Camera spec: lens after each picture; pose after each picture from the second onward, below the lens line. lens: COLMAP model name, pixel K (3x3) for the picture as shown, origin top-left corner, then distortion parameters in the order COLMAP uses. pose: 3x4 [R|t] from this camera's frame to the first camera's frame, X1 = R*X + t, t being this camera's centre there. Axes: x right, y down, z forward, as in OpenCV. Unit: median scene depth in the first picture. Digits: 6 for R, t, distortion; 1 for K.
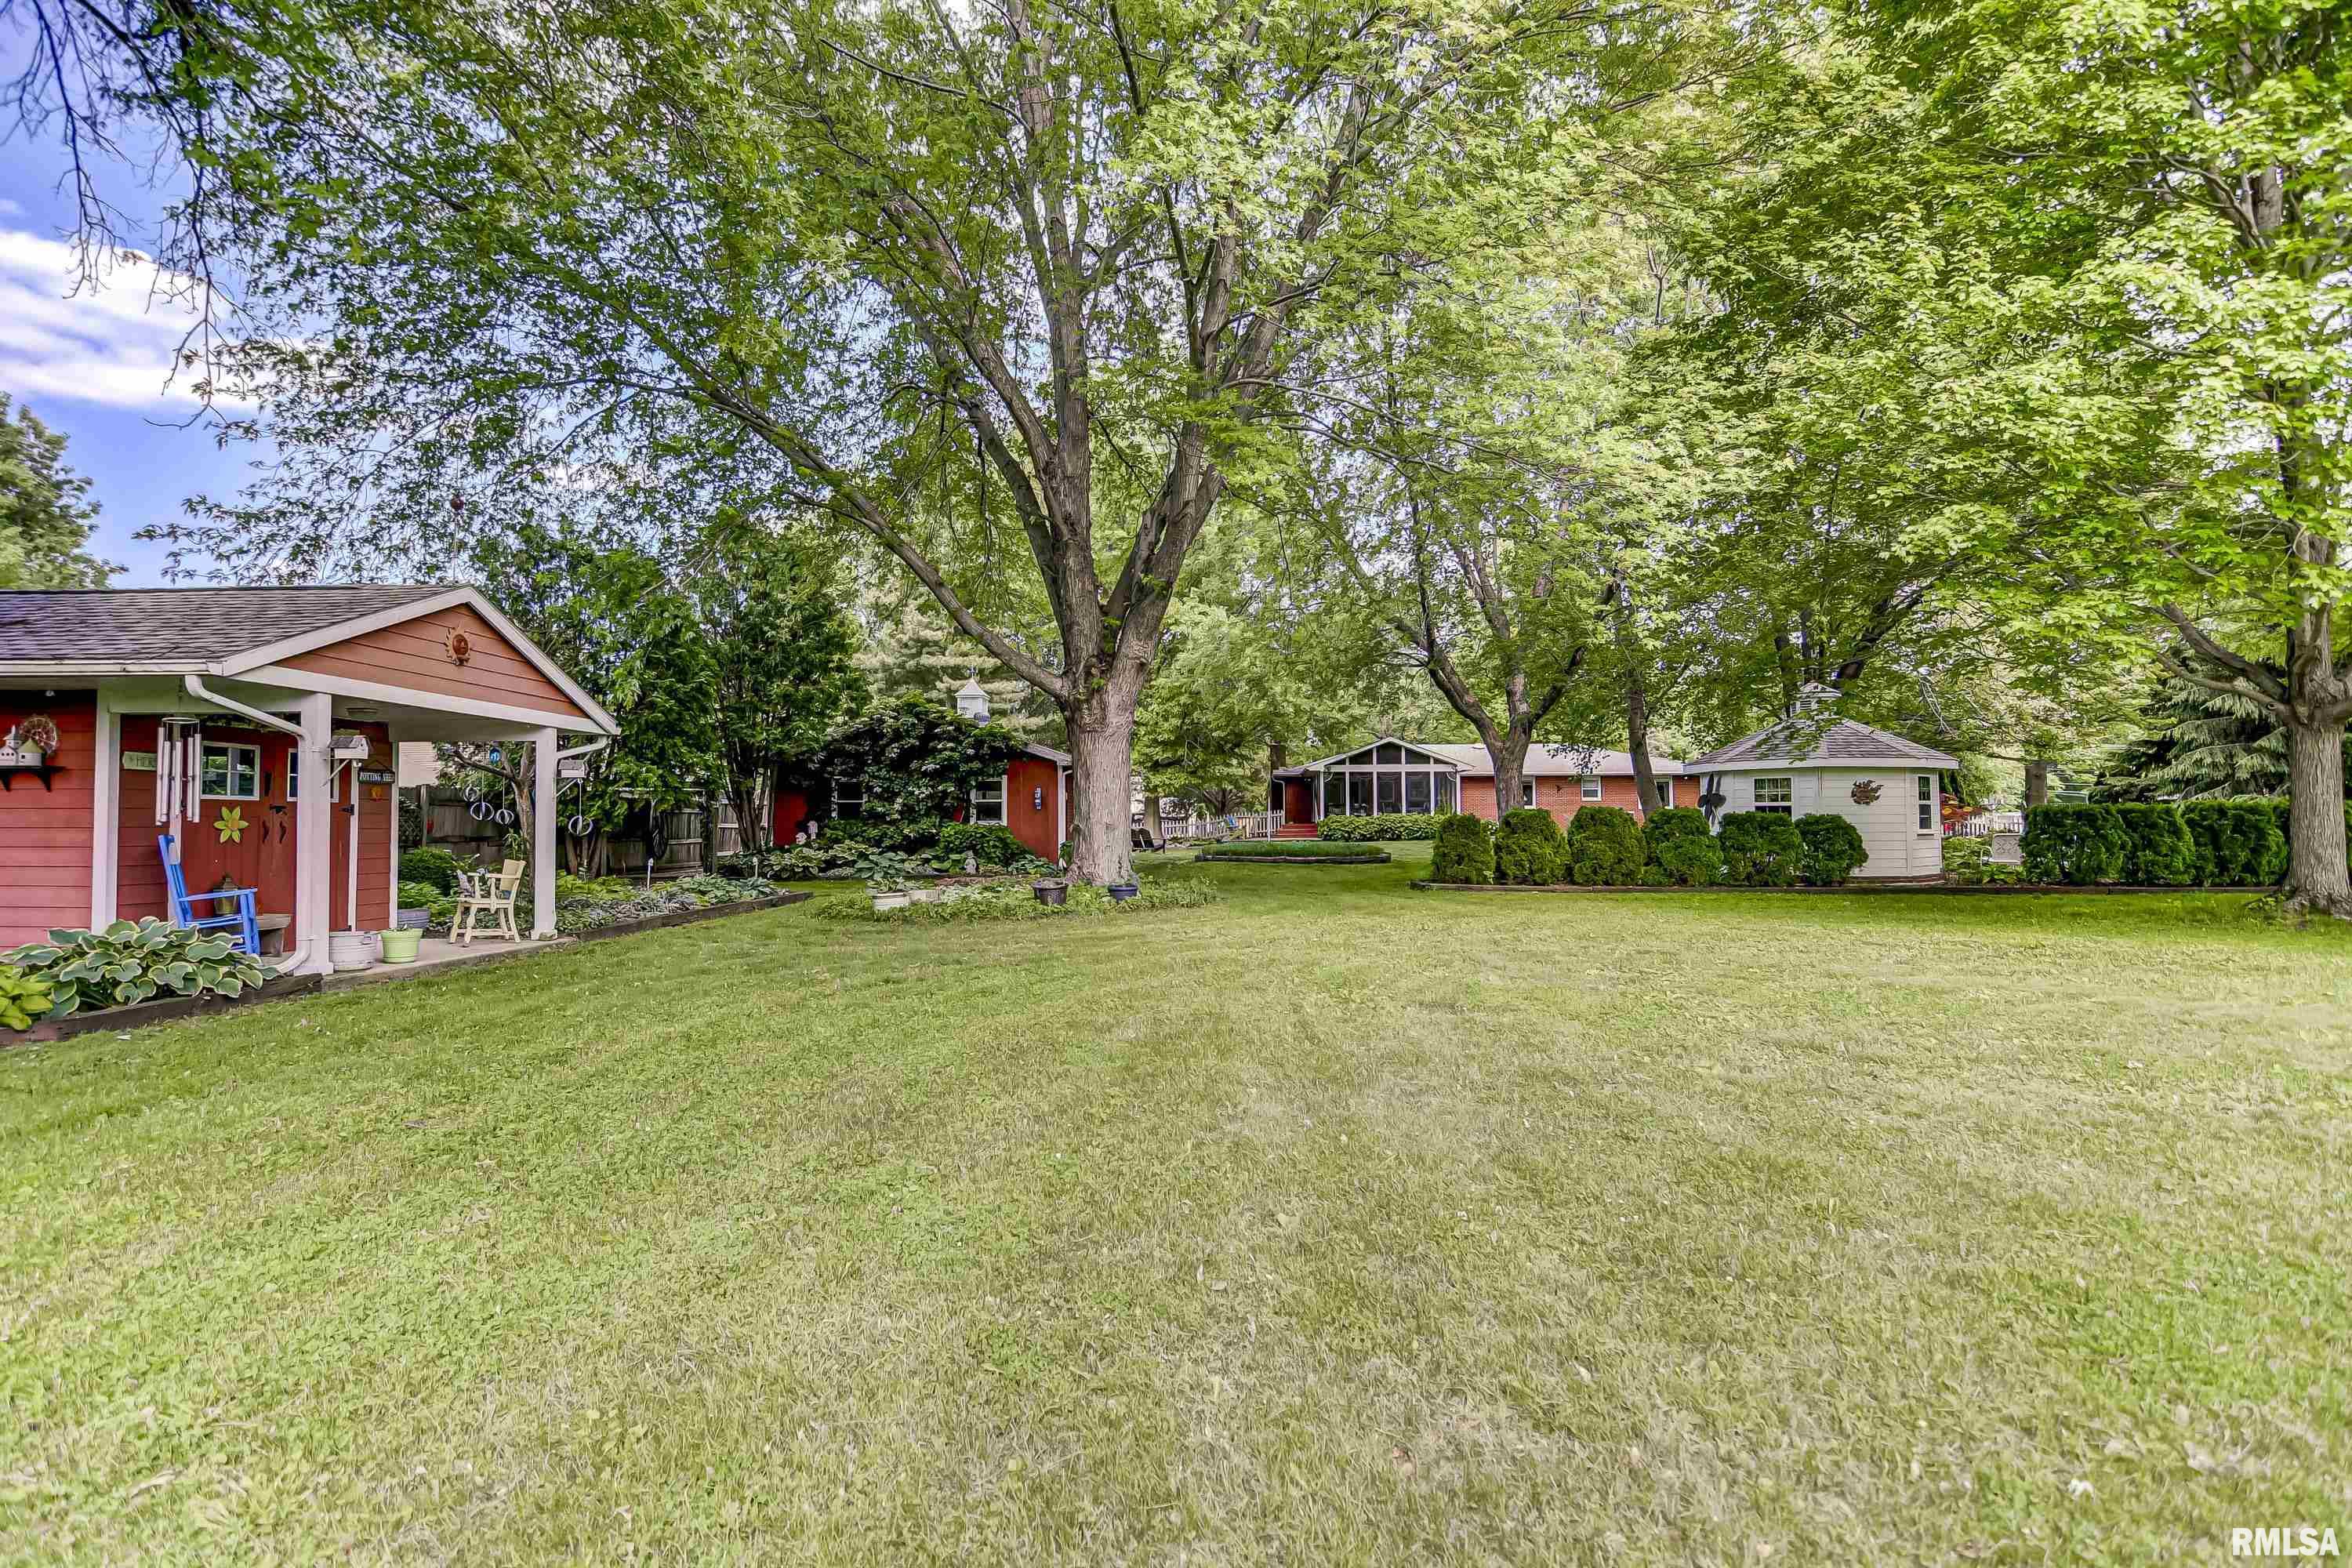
lens RADIAL K [[1140.3, 0, 1161.1], [0, 1140.3, 783.8], [0, 0, 1]] dist [-0.002727, -0.000602]
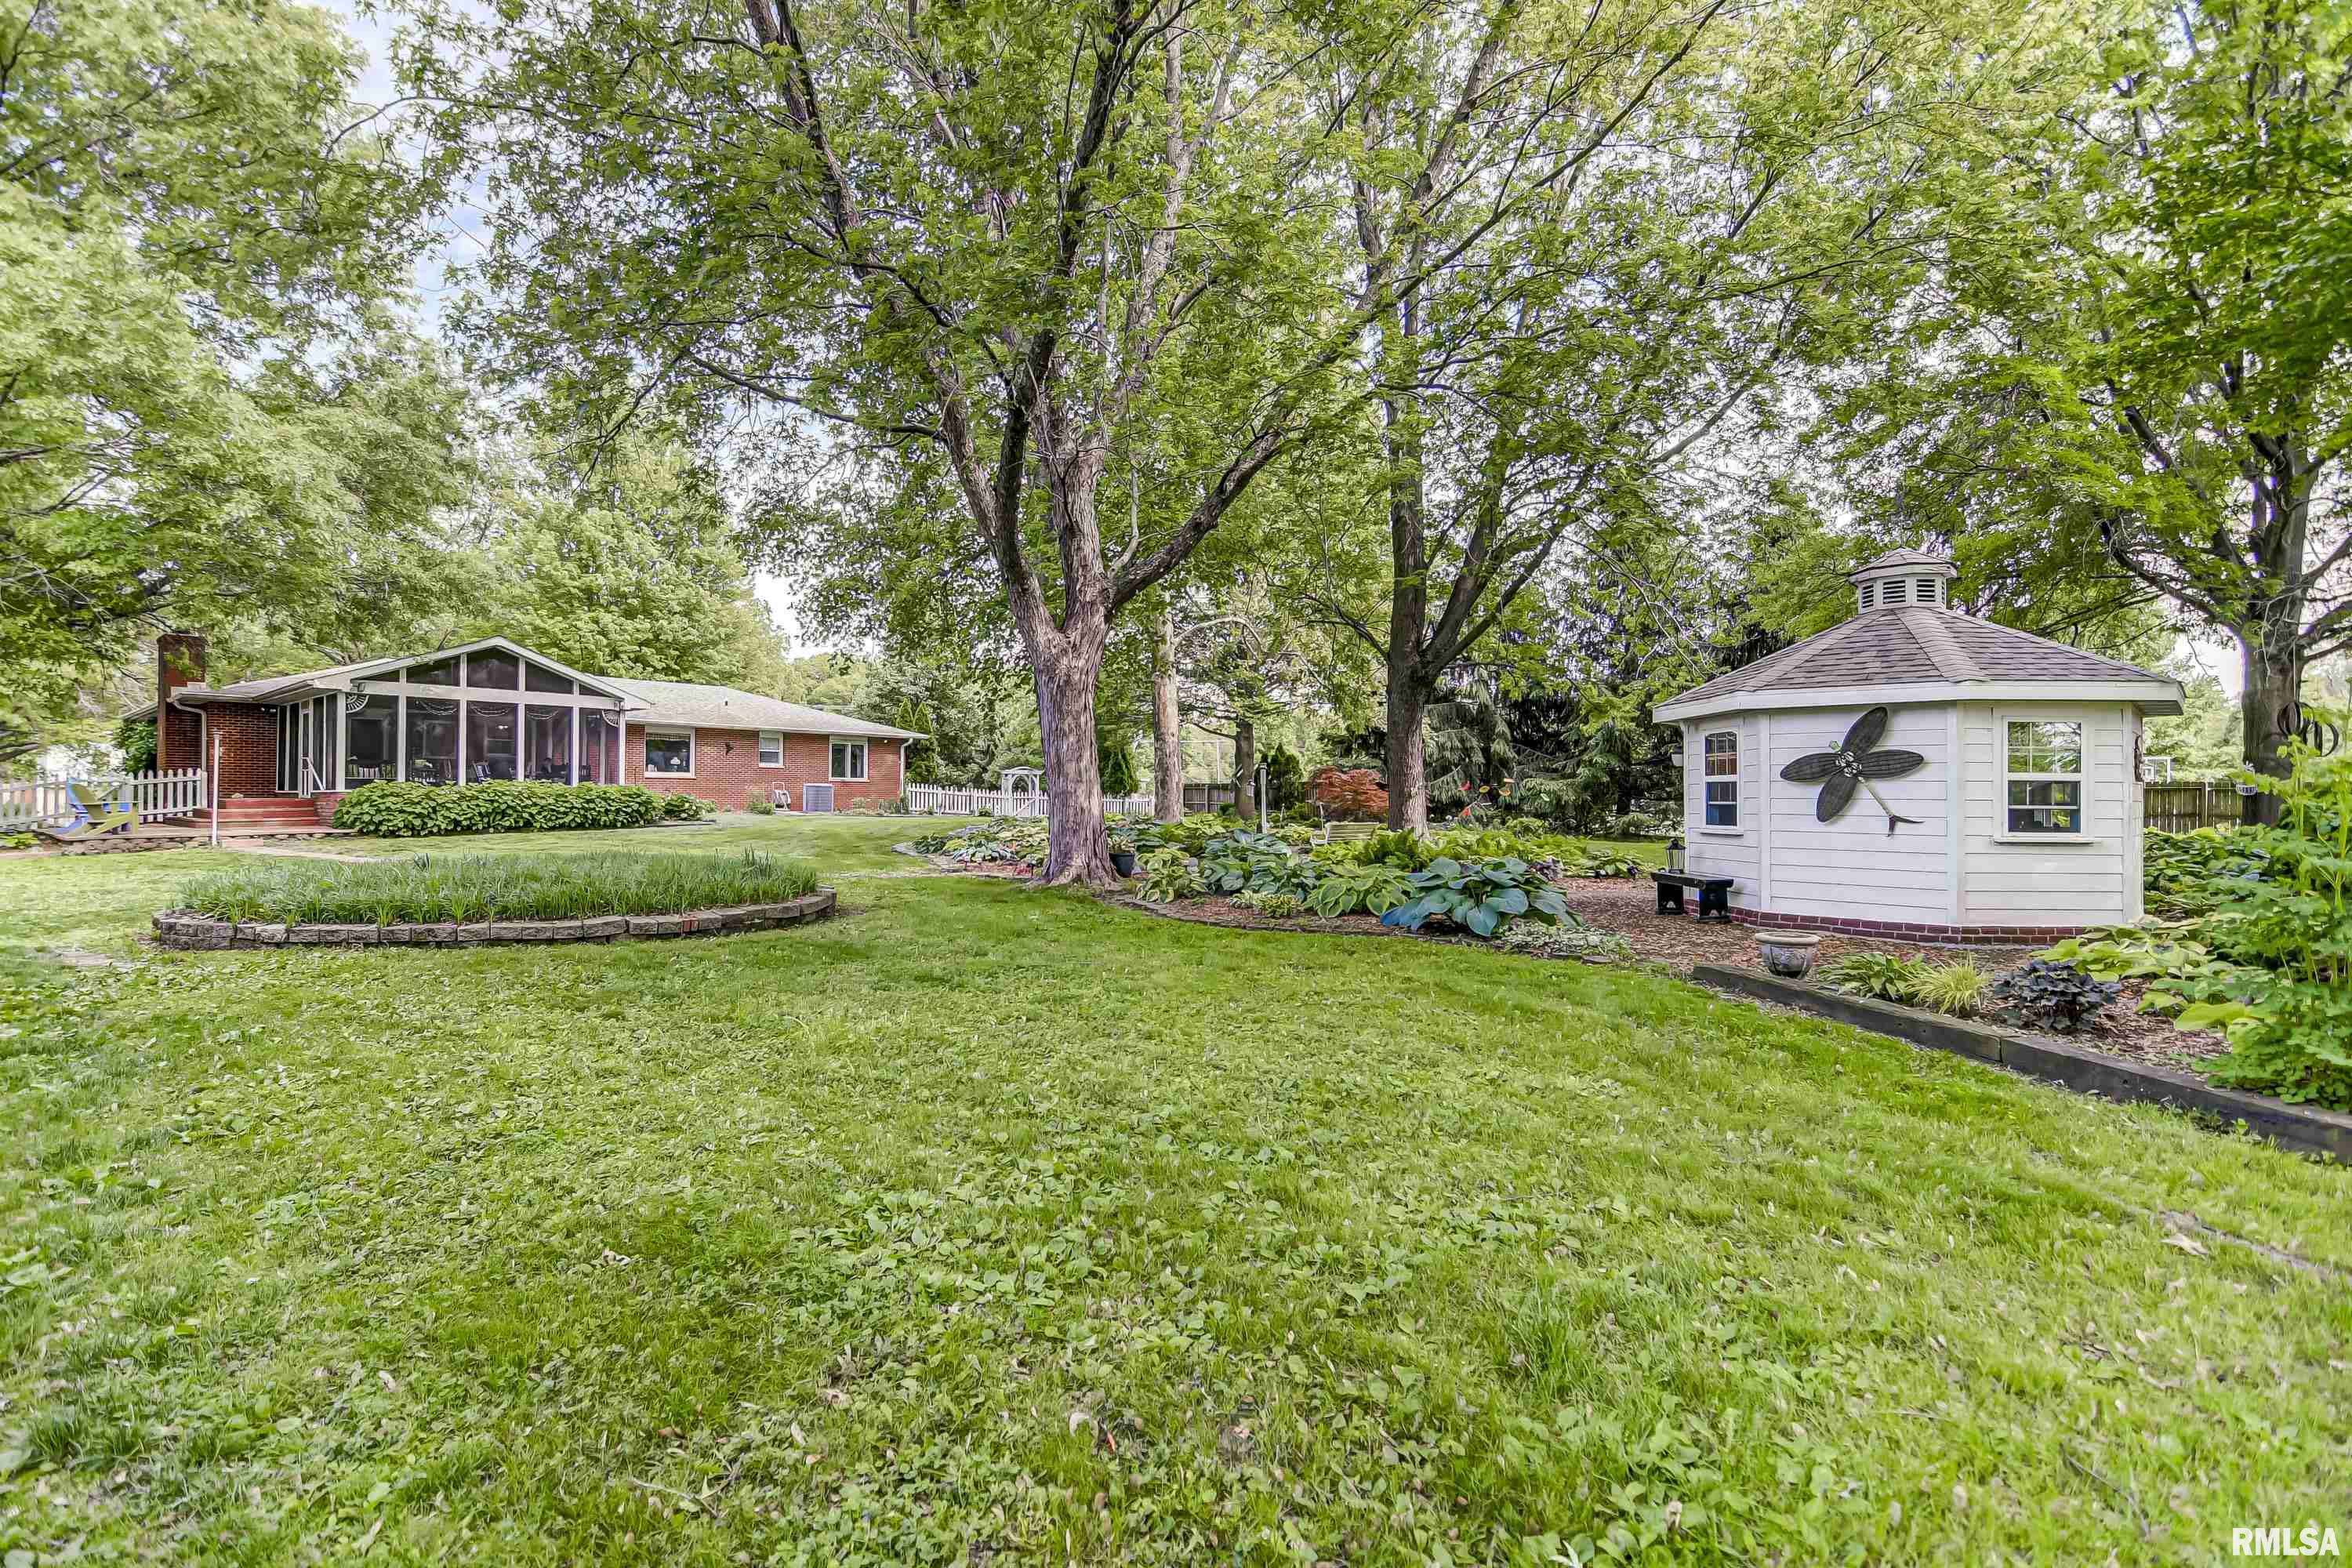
lens RADIAL K [[1125.0, 0, 1157.8], [0, 1125.0, 788.8], [0, 0, 1]] dist [0.003007, -0.005667]
pose [[0.610498, 0.014224, 0.791890, -0.027236], [-0.037611, 0.999231, 0.011047, 0.012519], [-0.791124, -0.036528, 0.610564, 0.429195]]
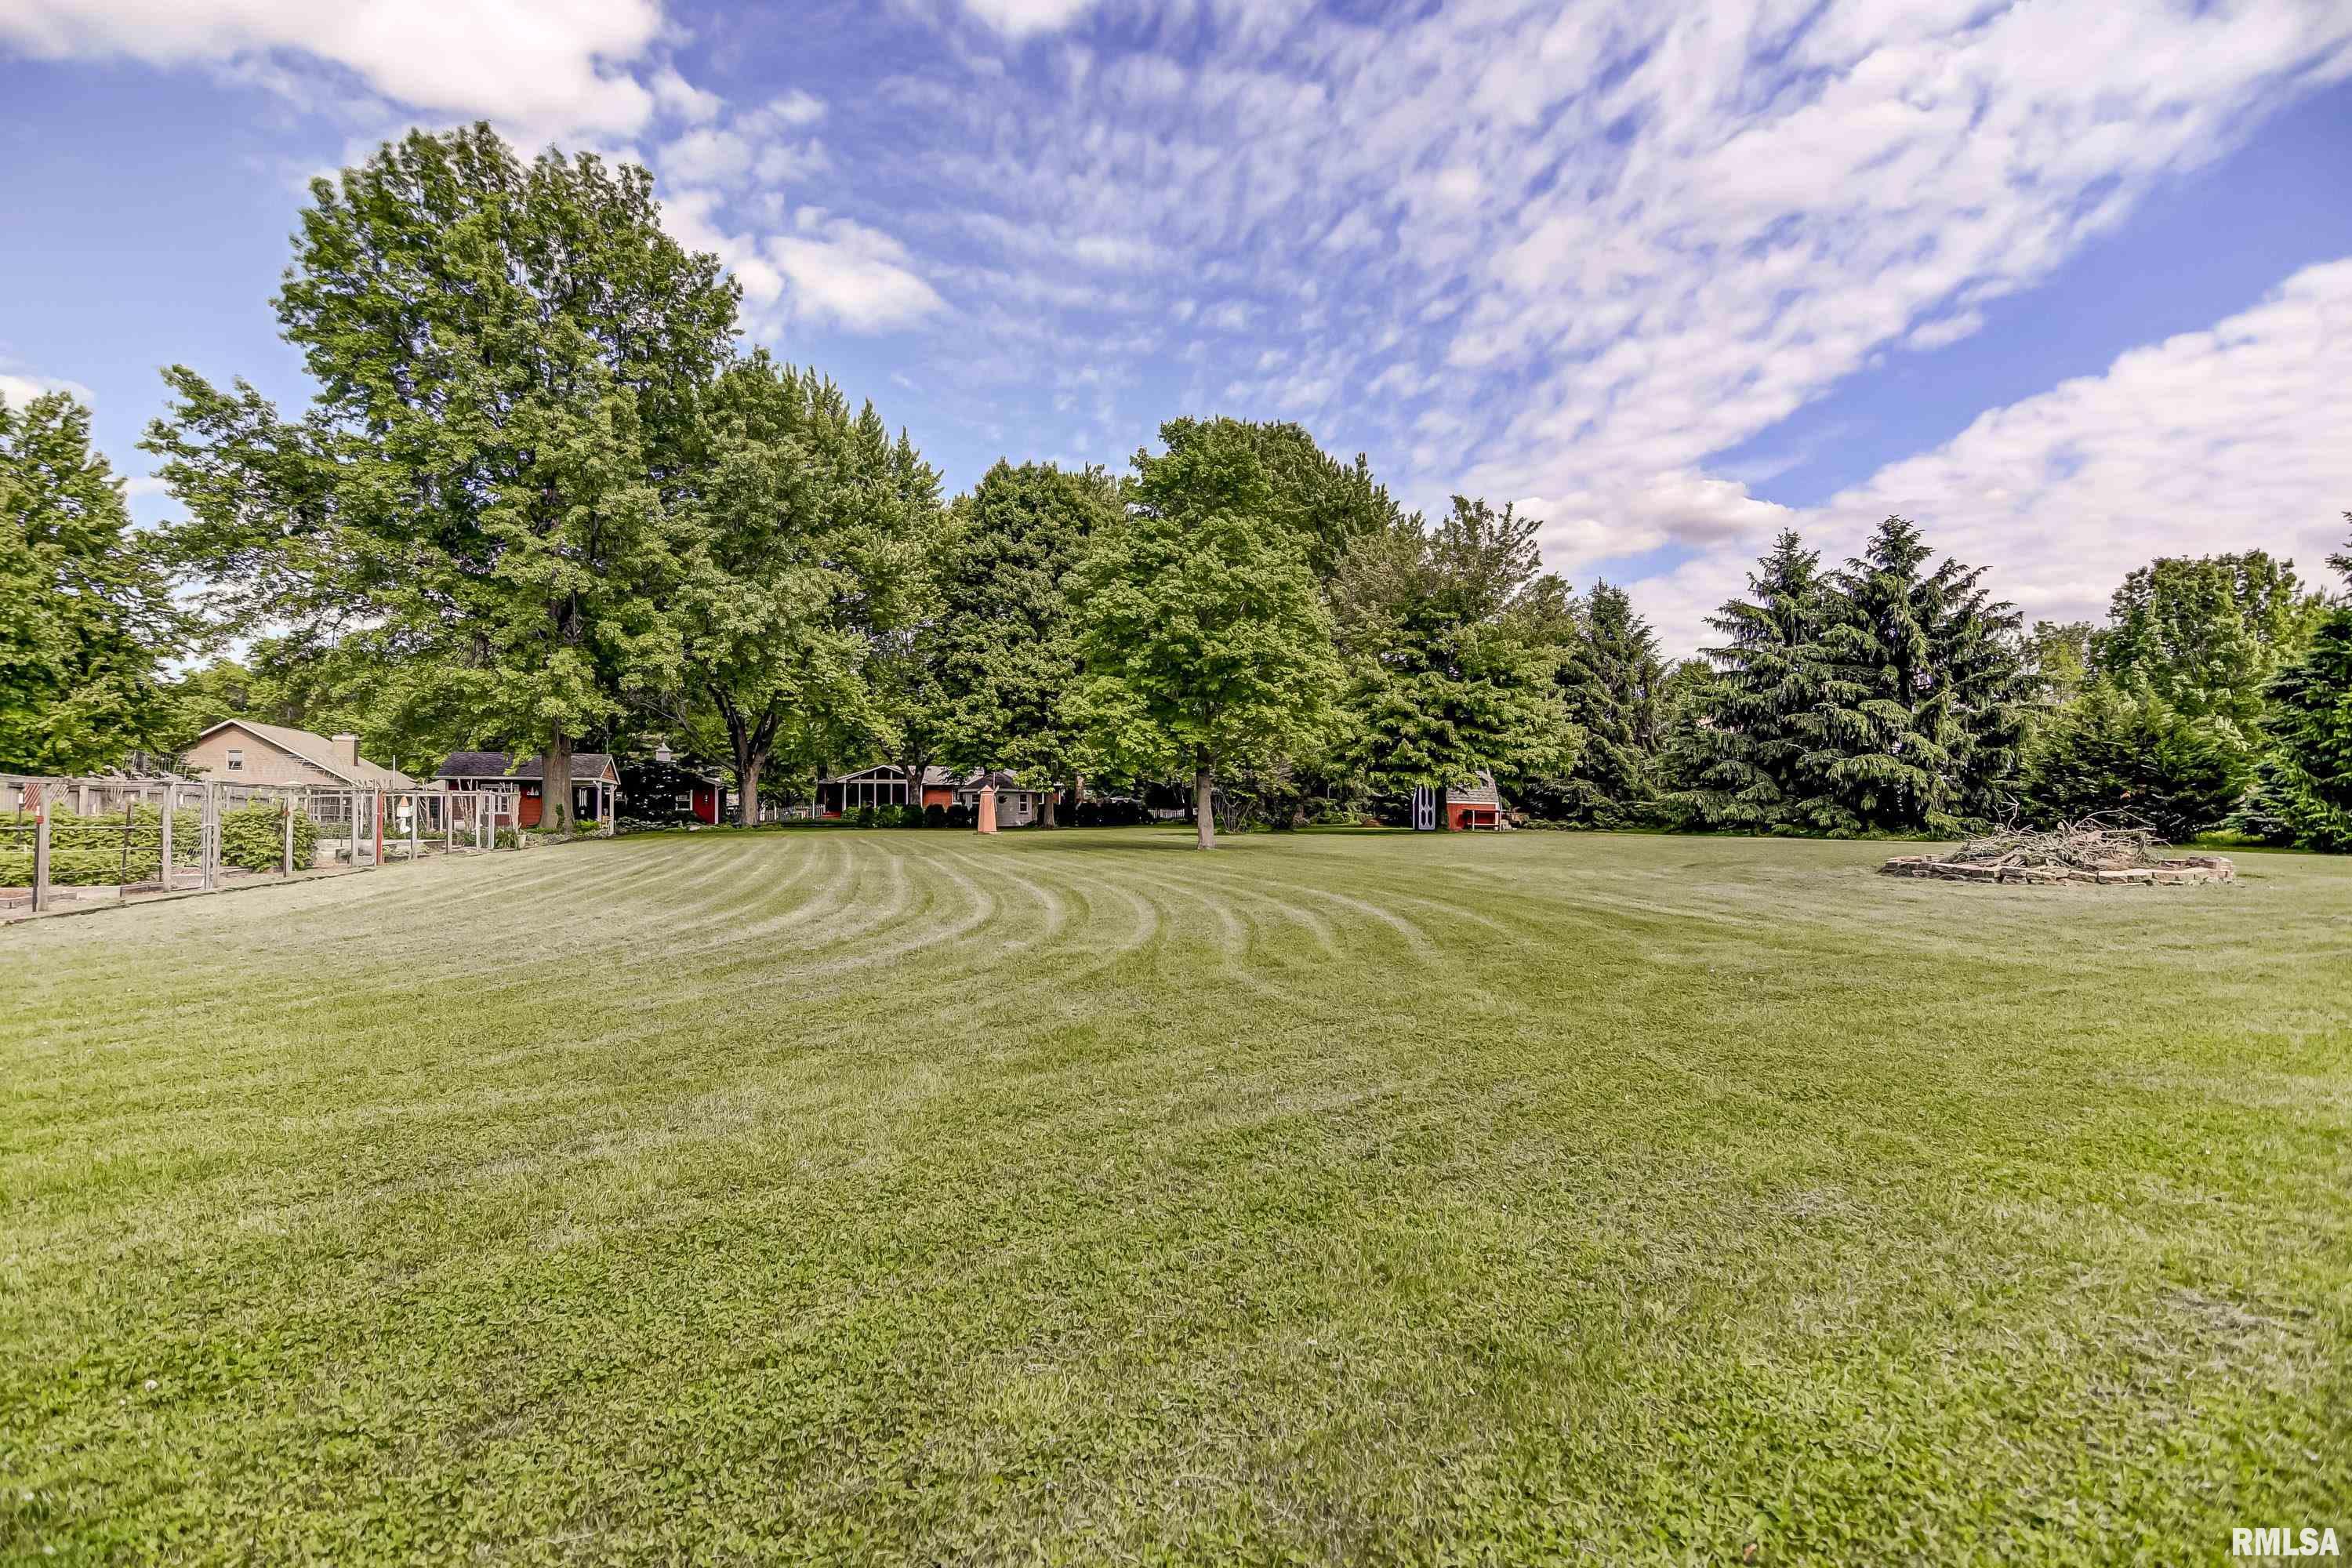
lens RADIAL K [[1125.0, 0, 1157.8], [0, 1125.0, 788.8], [0, 0, 1]] dist [0.003007, -0.005667]
pose [[0.931386, 0.009940, 0.363897, -0.044030], [-0.013144, 0.999894, 0.006327, -0.019085], [-0.363795, -0.010676, 0.931418, -0.817026]]
